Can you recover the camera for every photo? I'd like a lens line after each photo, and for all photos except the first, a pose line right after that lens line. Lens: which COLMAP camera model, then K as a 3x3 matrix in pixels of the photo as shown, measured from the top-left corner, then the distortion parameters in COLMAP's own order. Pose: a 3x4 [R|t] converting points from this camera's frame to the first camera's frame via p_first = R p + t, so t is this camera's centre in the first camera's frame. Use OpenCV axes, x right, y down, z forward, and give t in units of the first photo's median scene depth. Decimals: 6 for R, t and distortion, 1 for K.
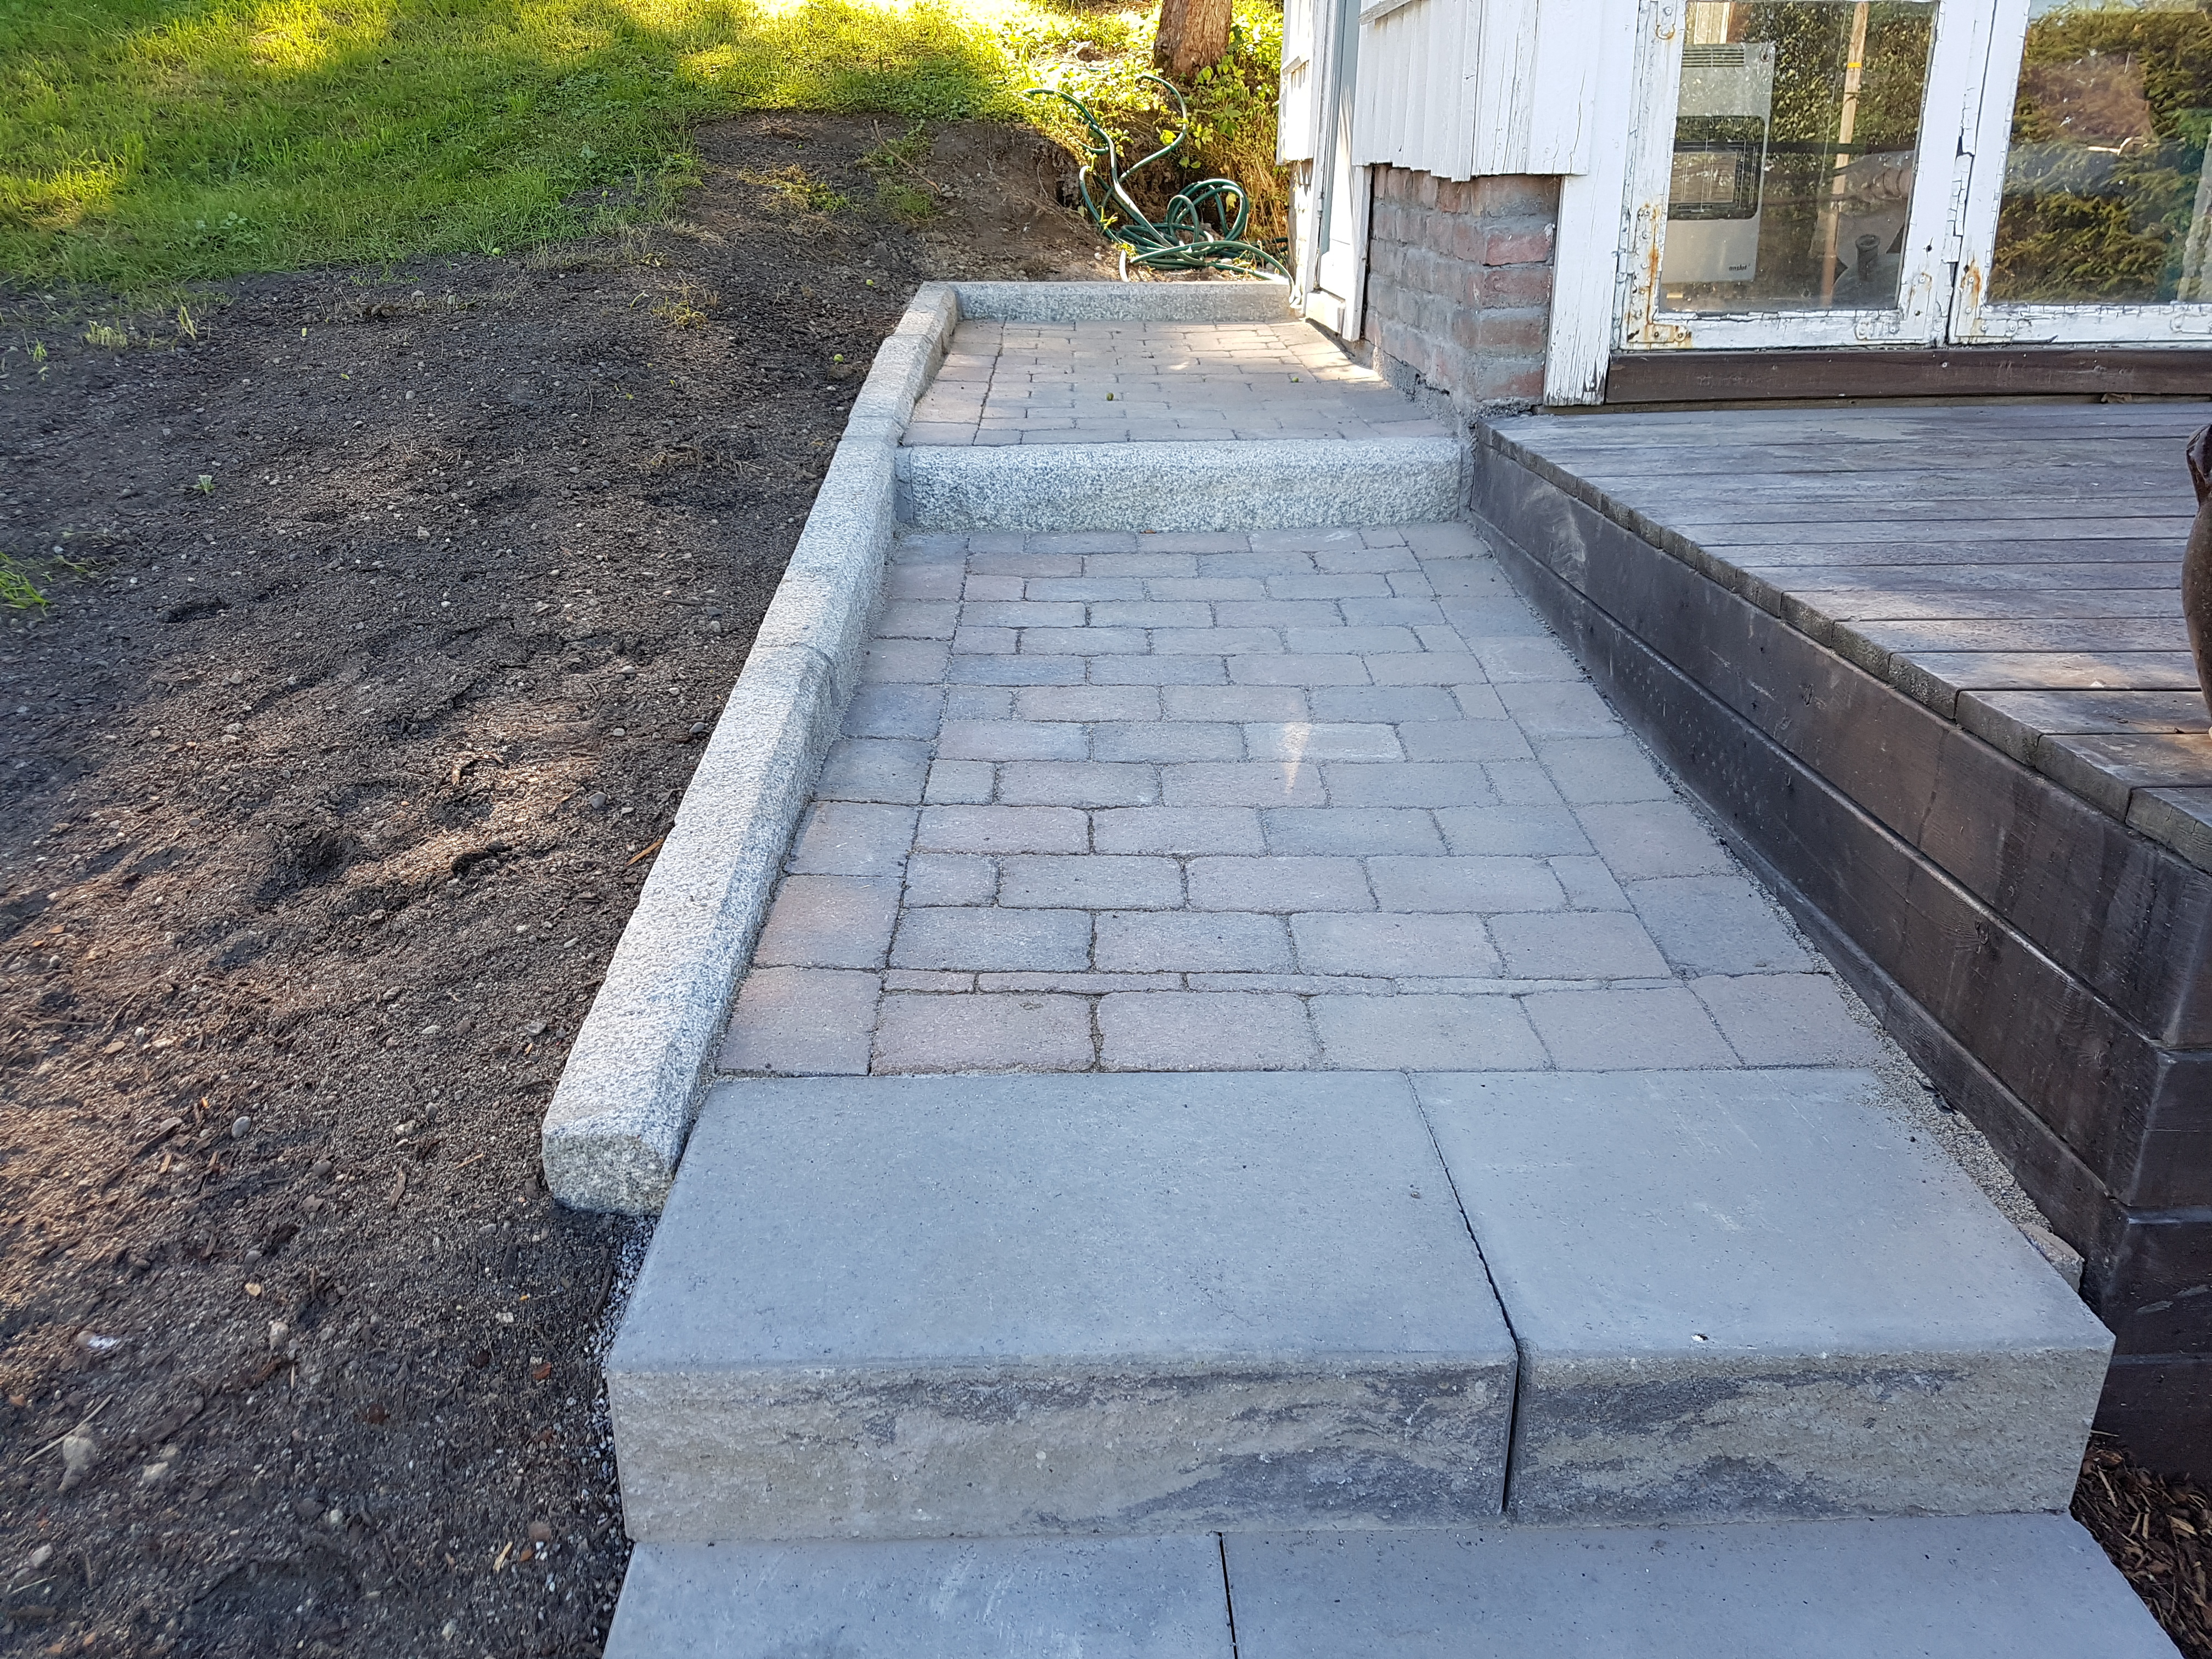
lens RADIAL K [[1704.9, 0, 1106.0], [0, 1704.9, 829.5], [0, 0, 1]] dist [0.122222, -0.206419]
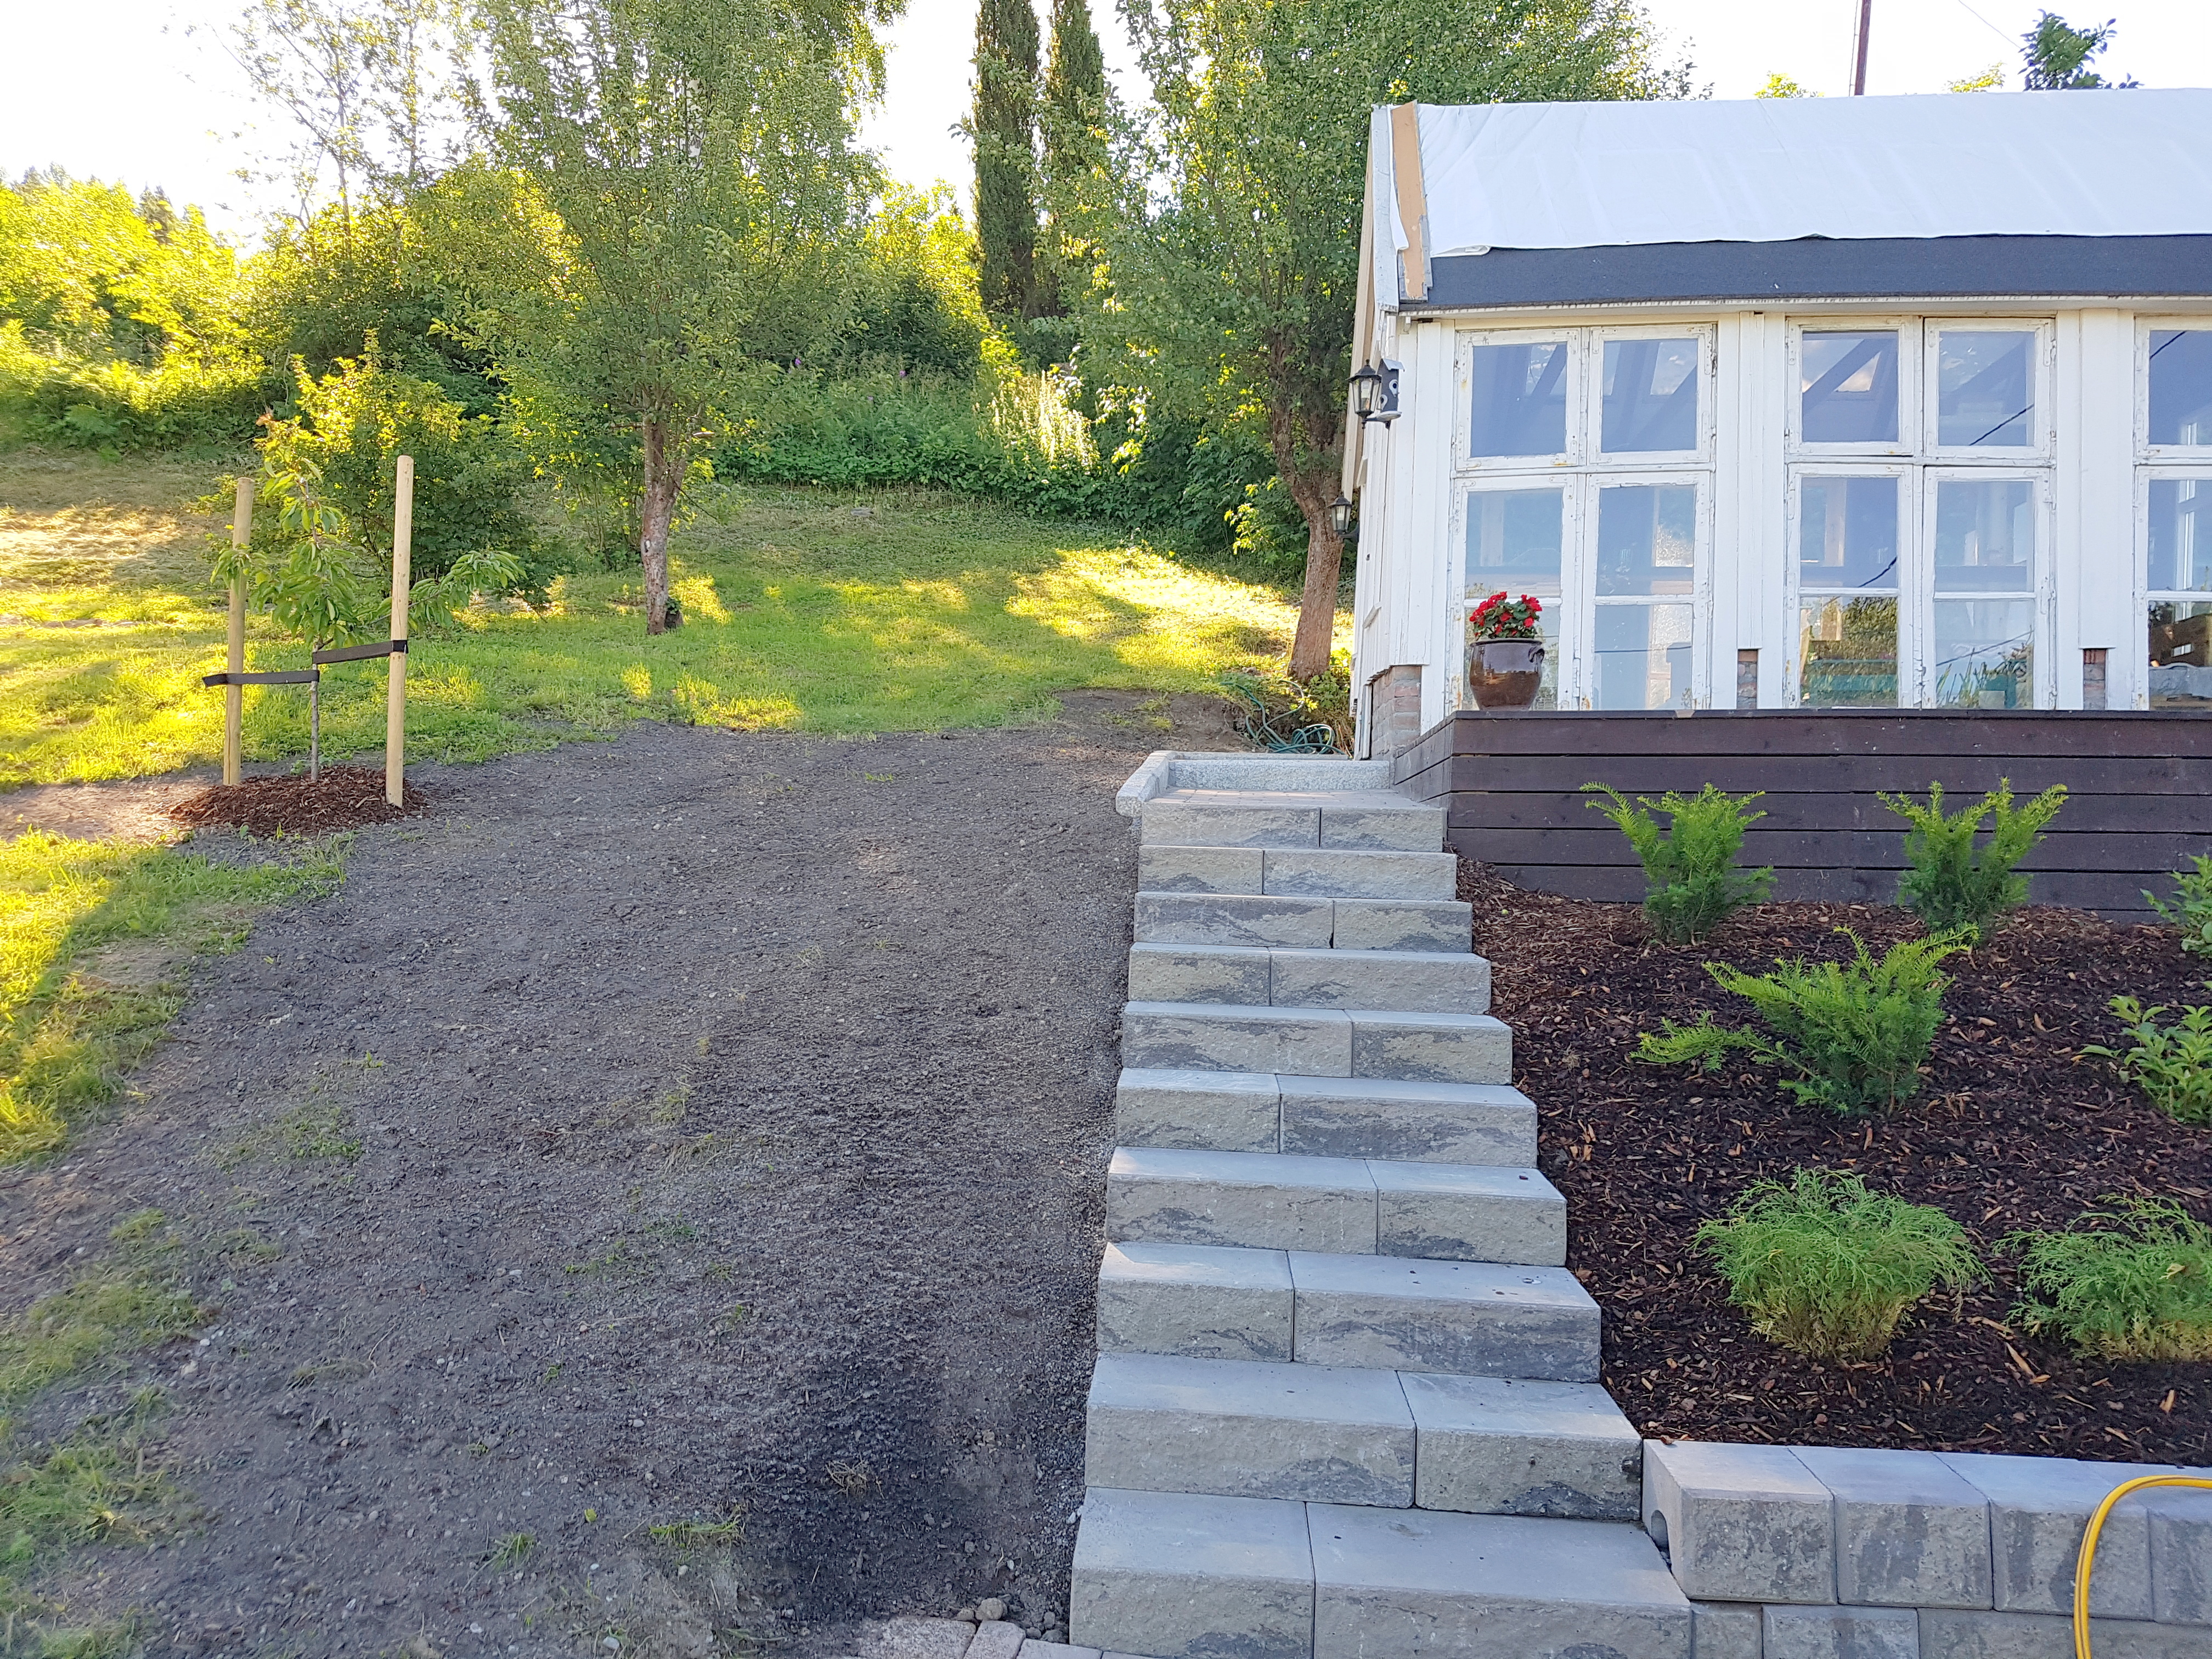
lens RADIAL K [[1828.1, 0, 1037.6], [0, 1828.1, 827.2], [0, 0, 1]] dist [0.268198, -0.500522]
pose [[0.991125, 0.021098, -0.131247, 0.093892], [-0.069791, 0.922894, -0.378677, 1.851789], [0.113138, 0.384476, 0.916176, -3.035586]]
